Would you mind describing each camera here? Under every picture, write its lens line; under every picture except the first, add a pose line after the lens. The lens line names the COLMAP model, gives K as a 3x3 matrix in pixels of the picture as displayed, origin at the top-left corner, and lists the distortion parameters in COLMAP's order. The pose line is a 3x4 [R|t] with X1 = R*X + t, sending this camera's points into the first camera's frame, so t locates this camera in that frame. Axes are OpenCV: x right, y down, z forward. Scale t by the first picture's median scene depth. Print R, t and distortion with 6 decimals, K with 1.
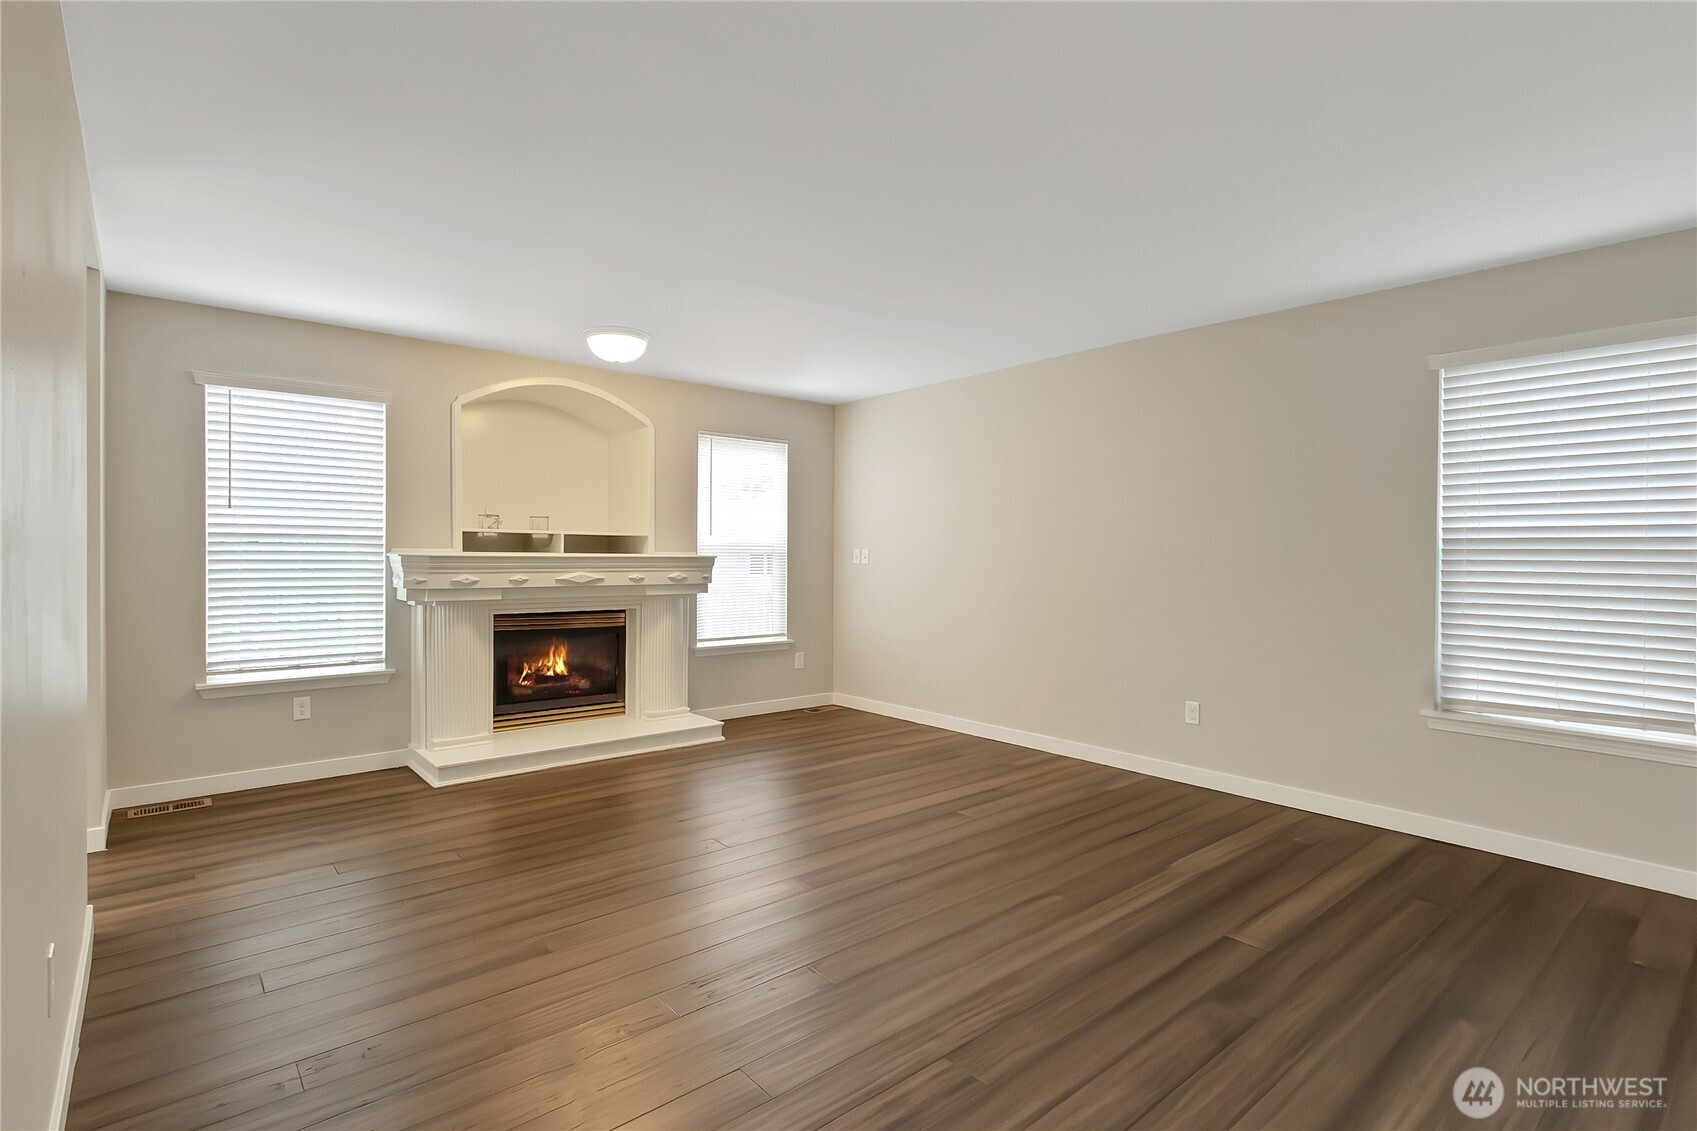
lens RADIAL K [[797.4, 0, 836.9], [0, 797.4, 532.3], [0, 0, 1]] dist [0.003830, 0.000701]
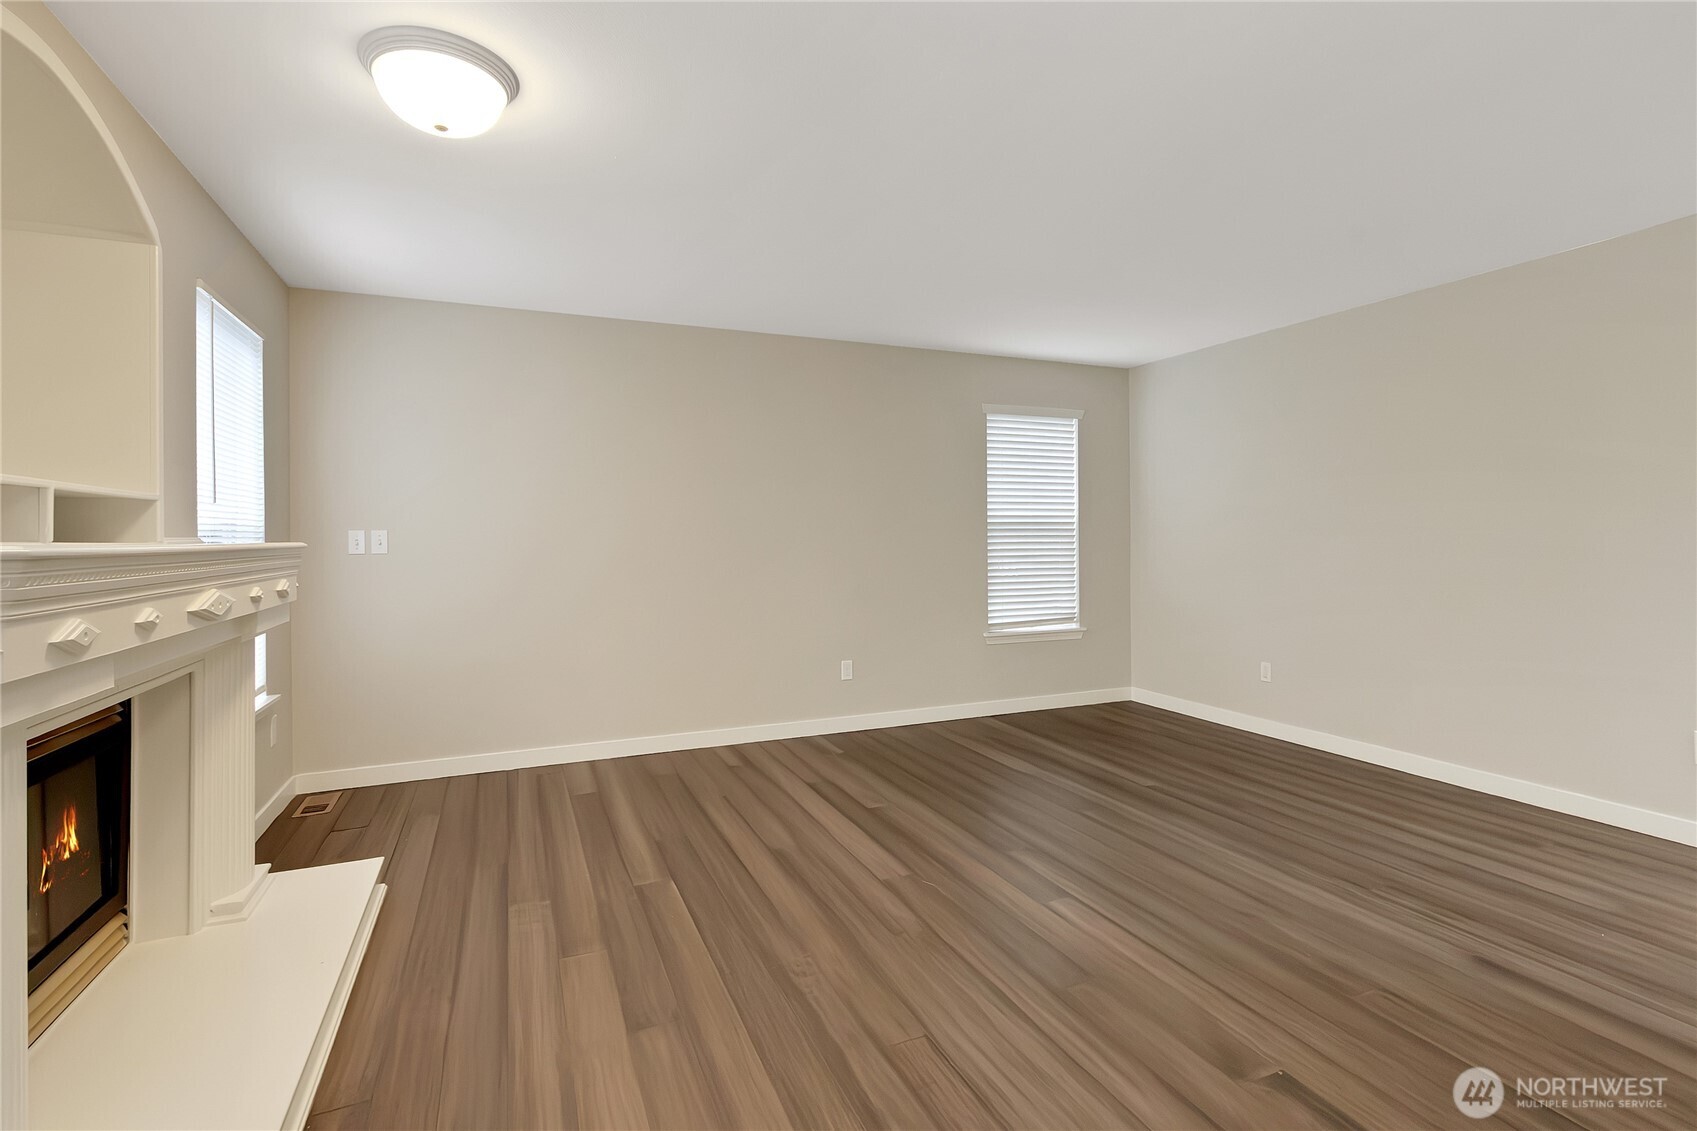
lens RADIAL K [[797.4, 0, 836.9], [0, 797.4, 532.3], [0, 0, 1]] dist [0.003830, 0.000701]
pose [[0.298108, -0.003087, 0.954527, -0.747518], [-0.015427, 0.999849, 0.008051, 0.018618], [-0.954408, -0.017126, 0.298015, 0.751698]]
